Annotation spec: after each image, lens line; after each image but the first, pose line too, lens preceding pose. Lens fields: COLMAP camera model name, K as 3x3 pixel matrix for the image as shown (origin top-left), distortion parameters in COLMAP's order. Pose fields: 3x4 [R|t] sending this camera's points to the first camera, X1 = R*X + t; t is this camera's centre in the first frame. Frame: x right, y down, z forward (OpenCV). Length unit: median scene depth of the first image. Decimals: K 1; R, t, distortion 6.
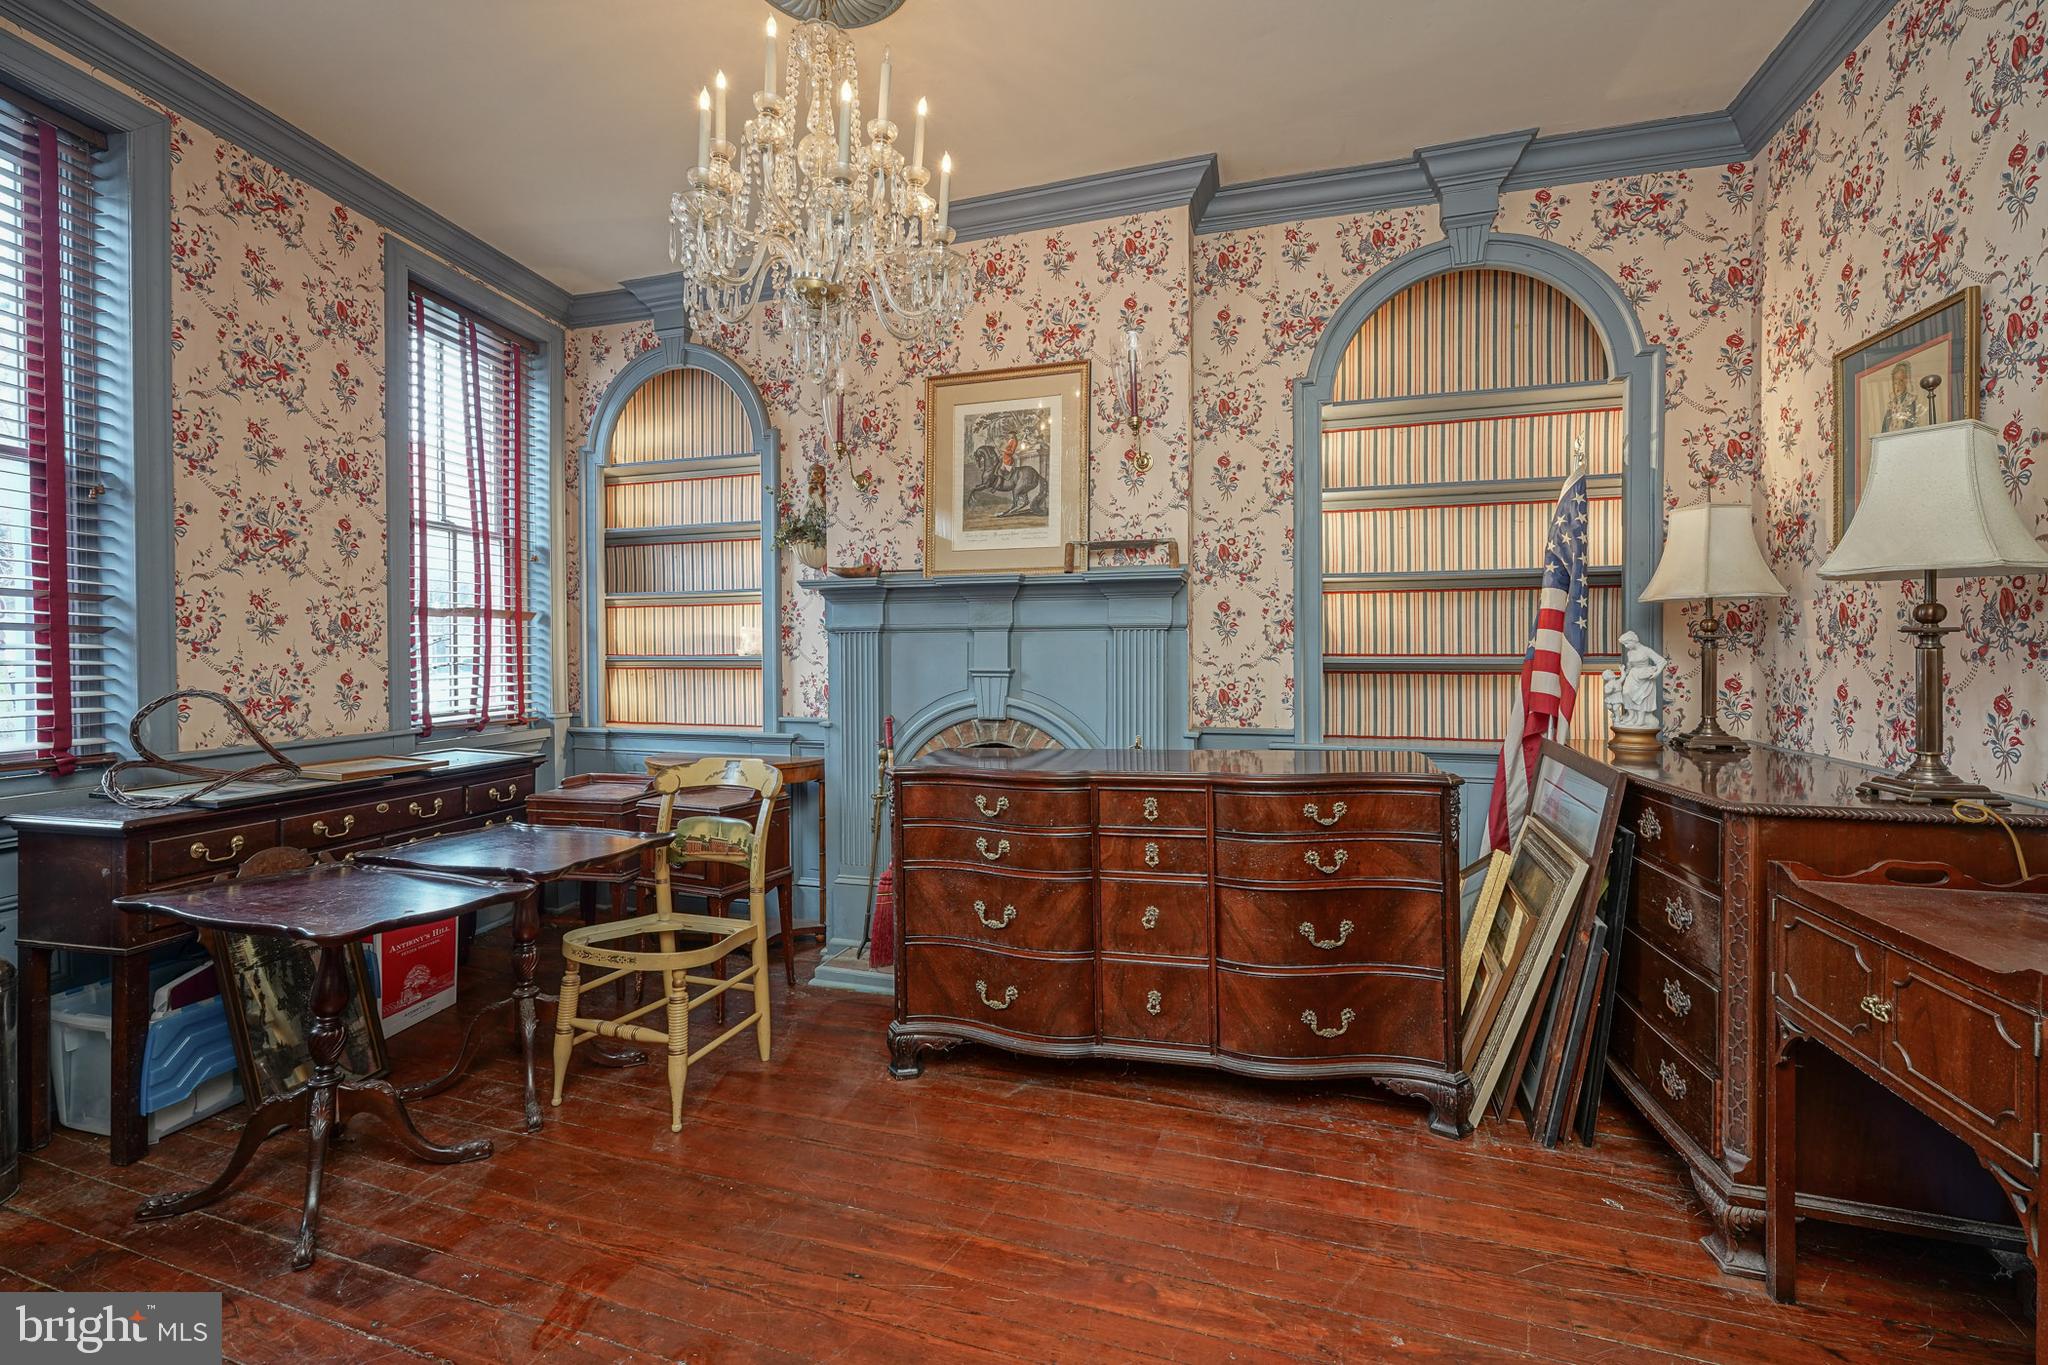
lens RADIAL K [[821.0, 0, 1021.0], [0, 821.0, 666.2], [0, 0, 1]] dist [-0.001043, 0.000044]
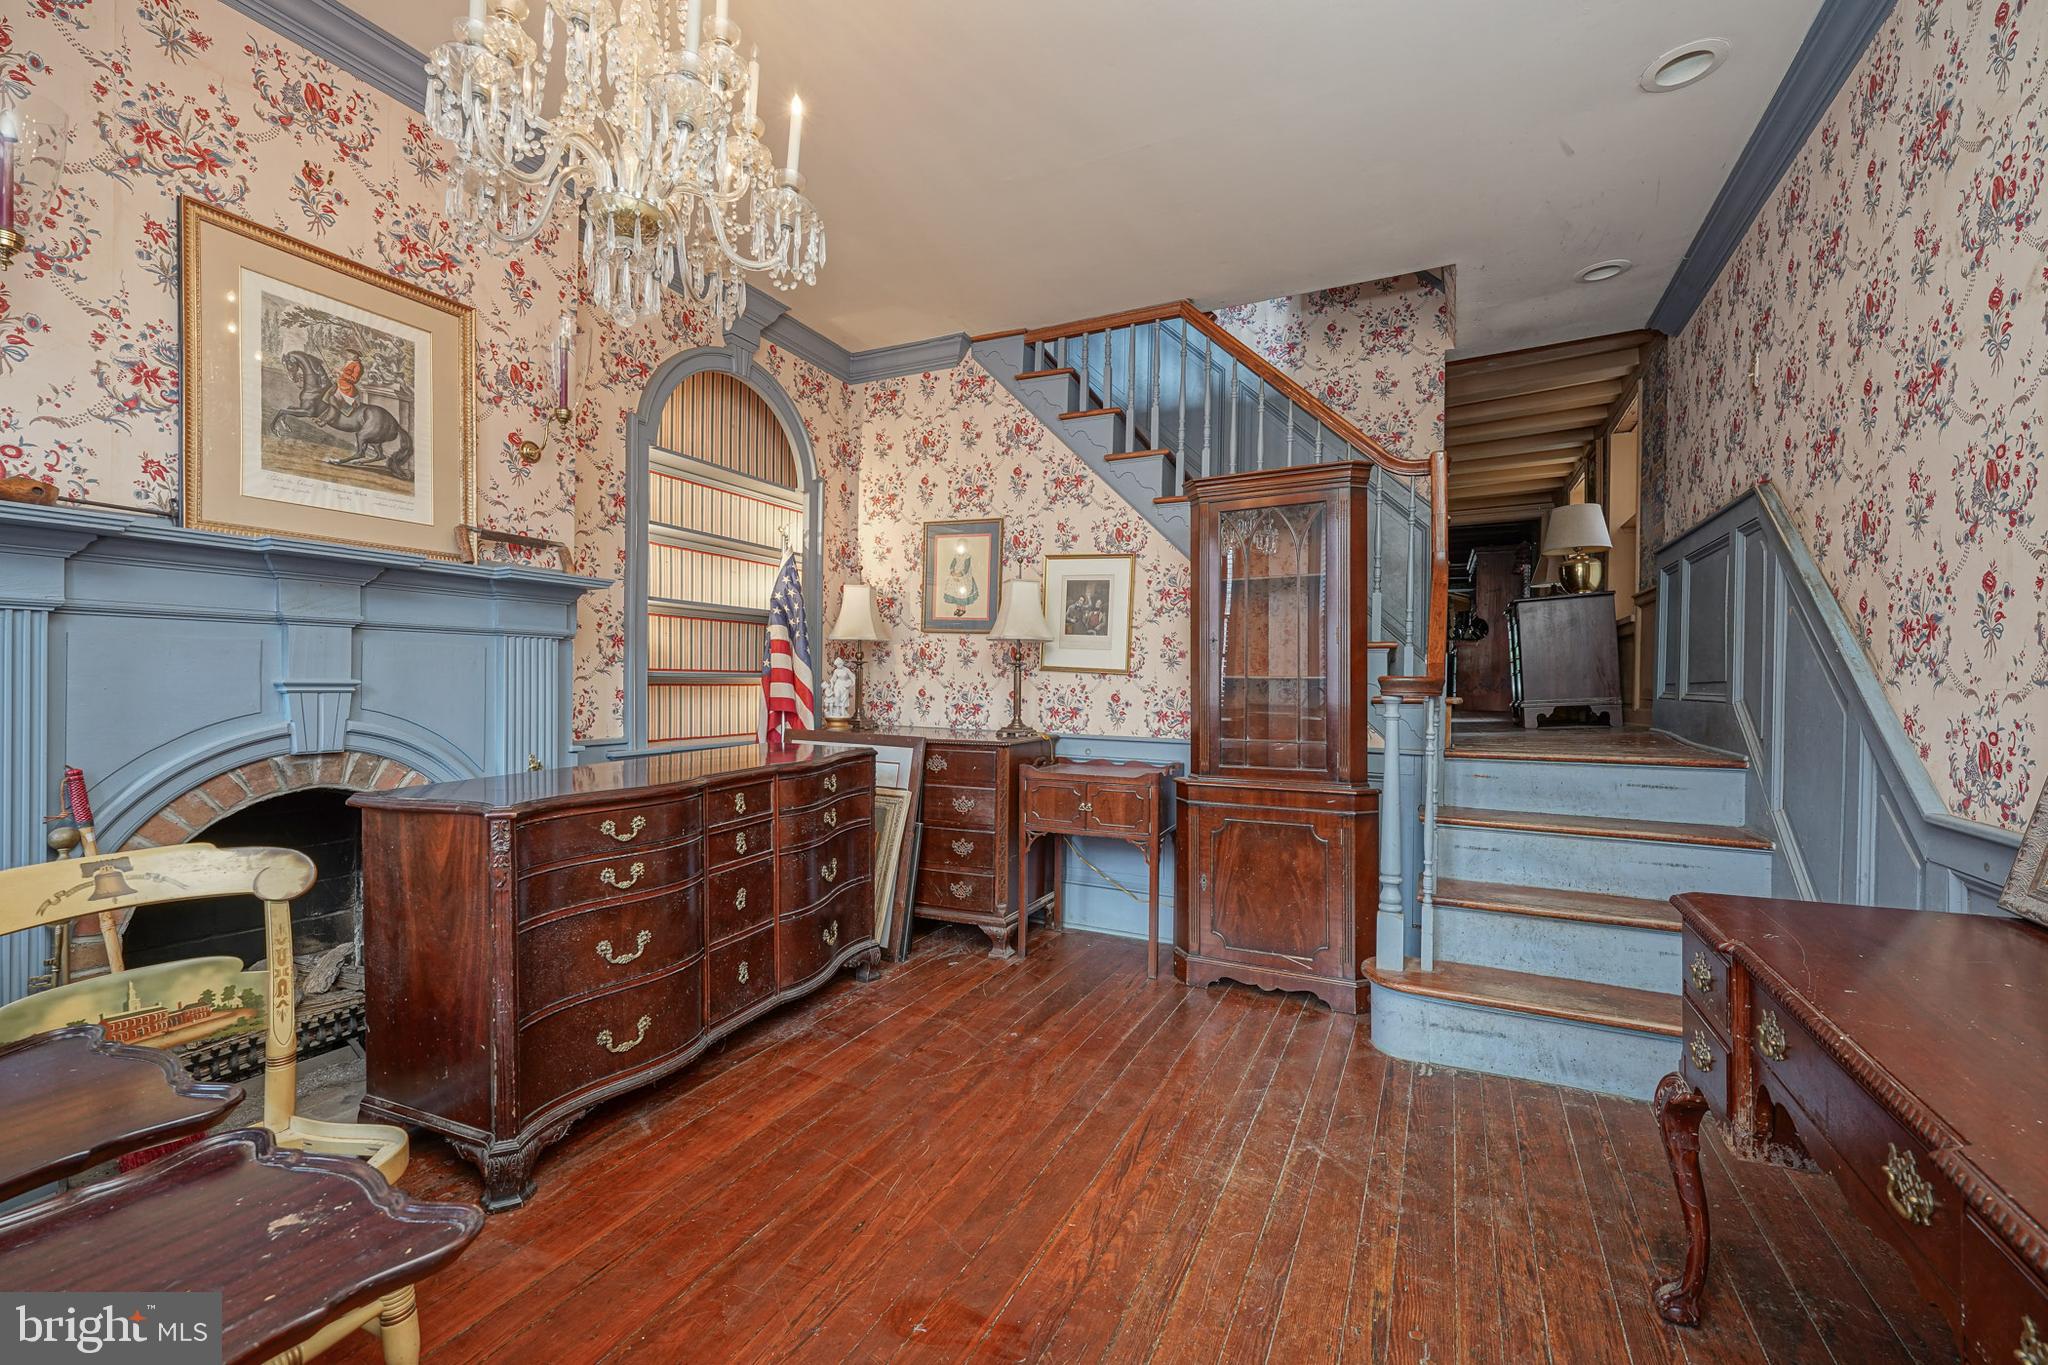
lens RADIAL K [[842.9, 0, 1024.0], [0, 842.9, 682.5], [0, 0, 1]] dist [-0.000606, 0.000100]
pose [[0.146076, 0.000325, 0.989273, -0.696730], [0.000015, 1.000000, -0.000331, 0.005615], [-0.989273, 0.000064, 0.146076, 0.330756]]
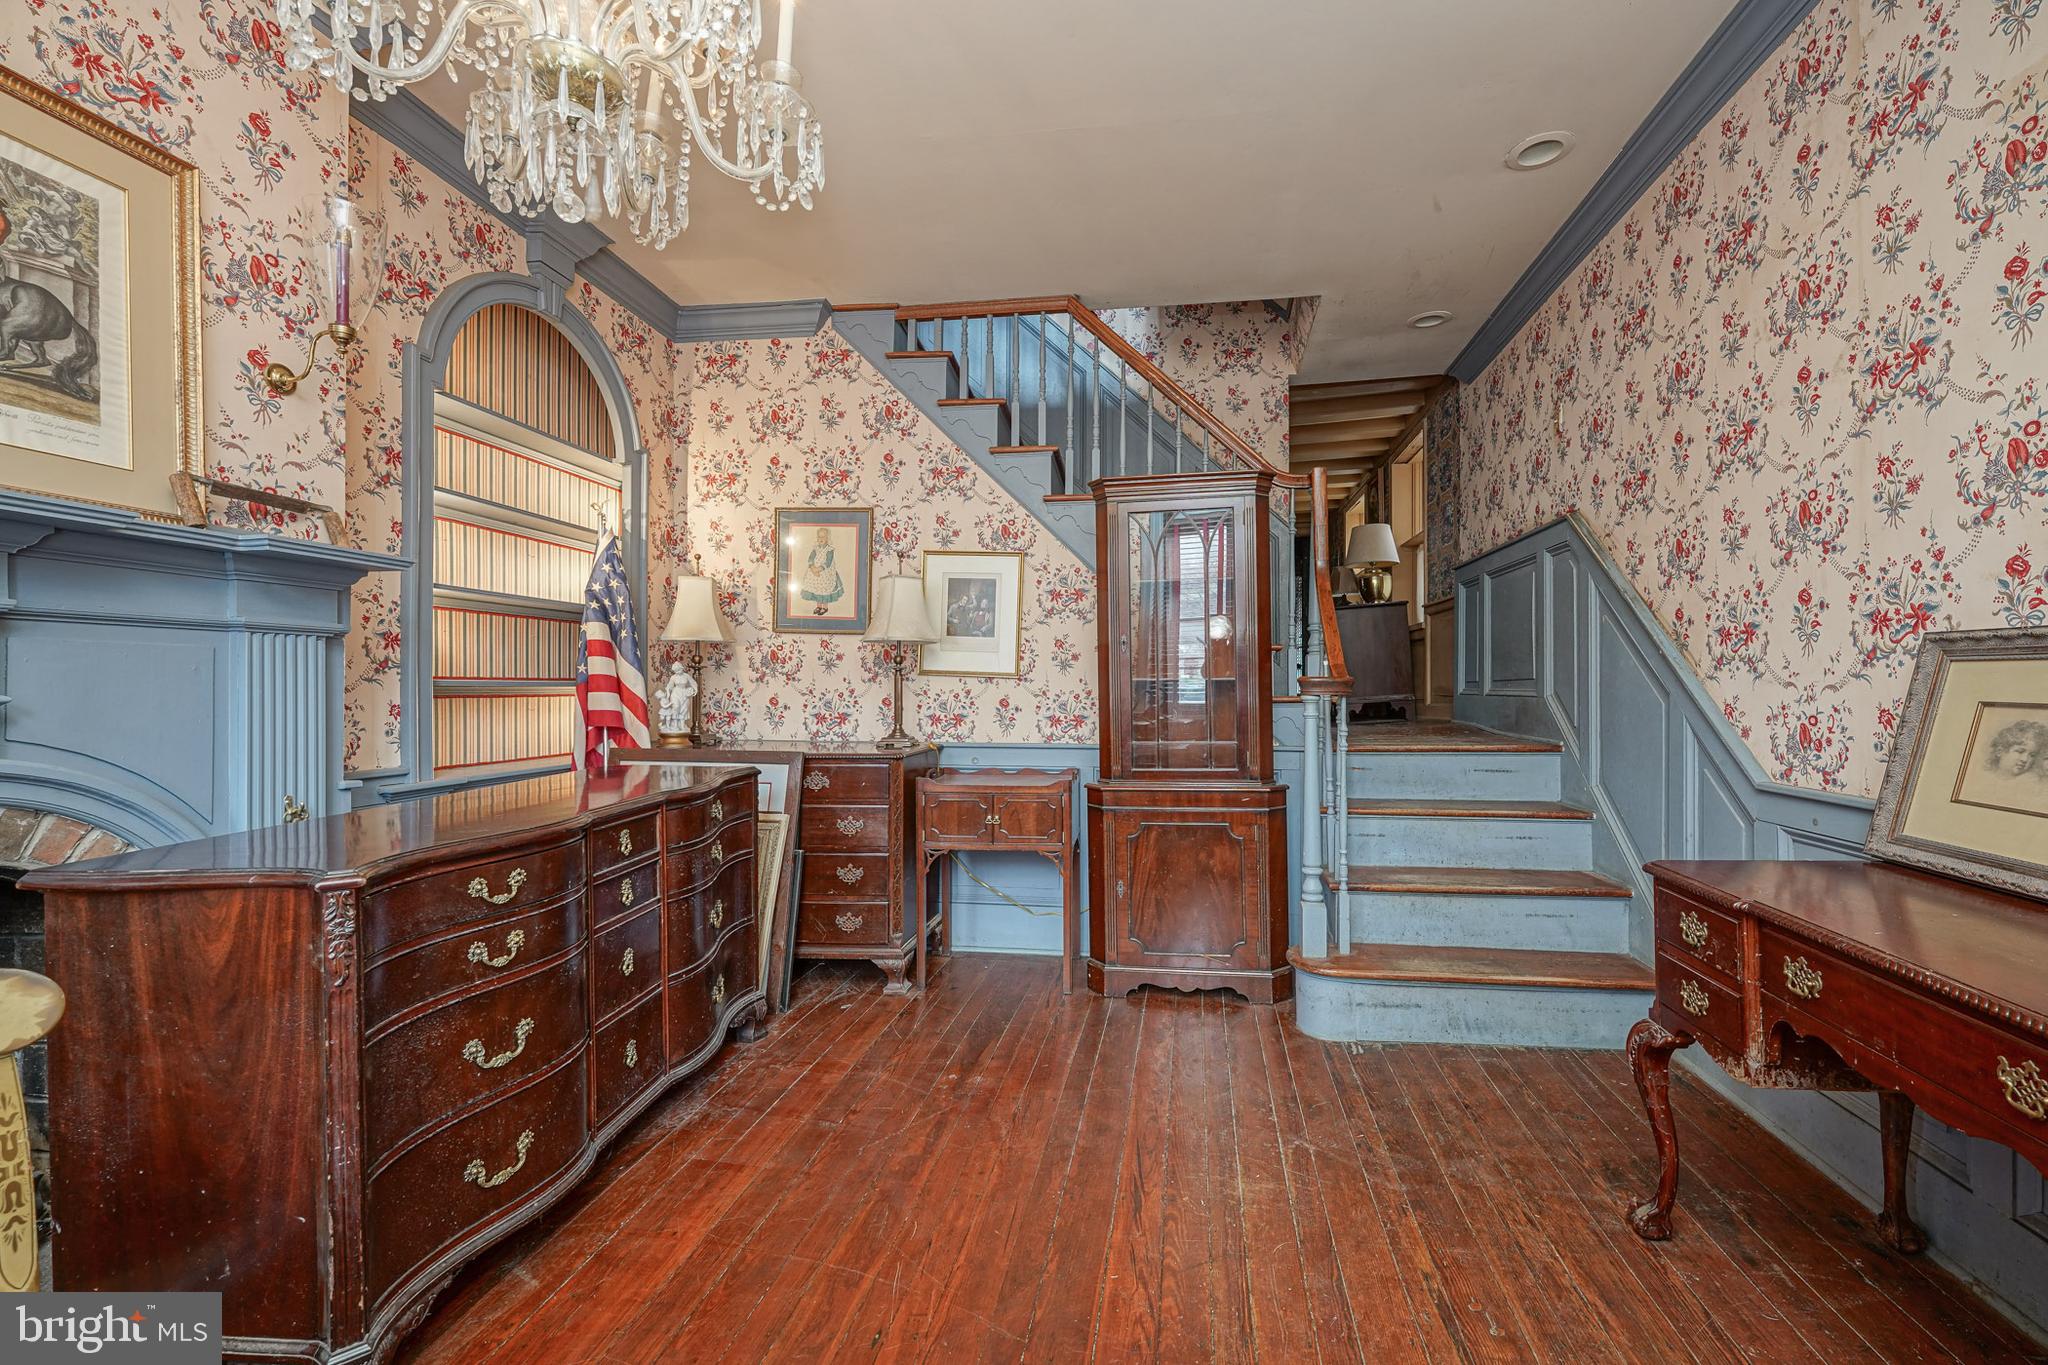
lens RADIAL K [[860.3, 0, 1072.6], [0, 860.3, 678.4], [0, 0, 1]] dist [-0.000872, 0.000386]
pose [[-0.184931, 0.010964, 0.982690, -0.648912], [0.013263, 0.999875, -0.008660, 0.005260], [-0.982662, 0.011432, -0.185054, 0.513456]]
